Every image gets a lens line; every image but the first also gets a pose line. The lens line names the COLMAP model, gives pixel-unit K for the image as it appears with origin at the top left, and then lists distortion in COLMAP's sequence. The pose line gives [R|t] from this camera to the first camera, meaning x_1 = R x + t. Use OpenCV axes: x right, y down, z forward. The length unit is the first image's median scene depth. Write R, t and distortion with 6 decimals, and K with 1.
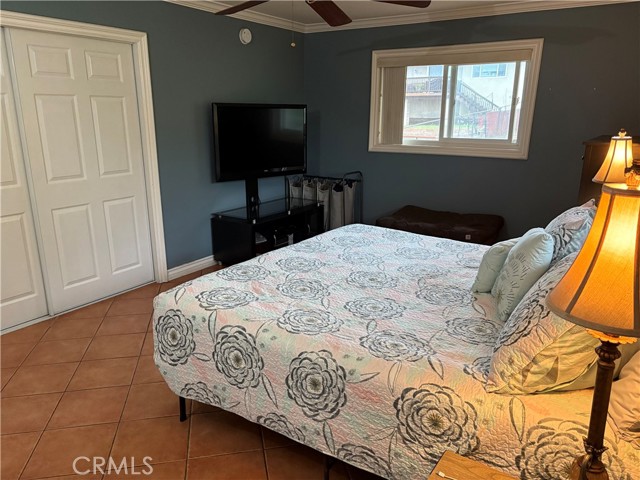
lens RADIAL K [[485.8, 0, 319.4], [0, 485.8, 244.2], [0, 0, 1]] dist [0.002347, -0.032157]
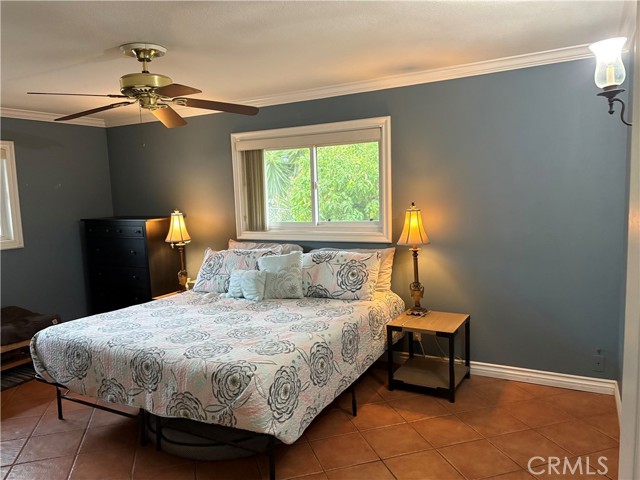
lens RADIAL K [[485.8, 0, 318.9], [0, 485.8, 238.8], [0, 0, 1]] dist [0.002347, -0.032157]
pose [[-0.098769, -0.099622, 0.990111, -1.401755], [0.295505, 0.947157, 0.124778, -0.269089], [-0.950222, 0.304907, -0.064111, 0.890775]]
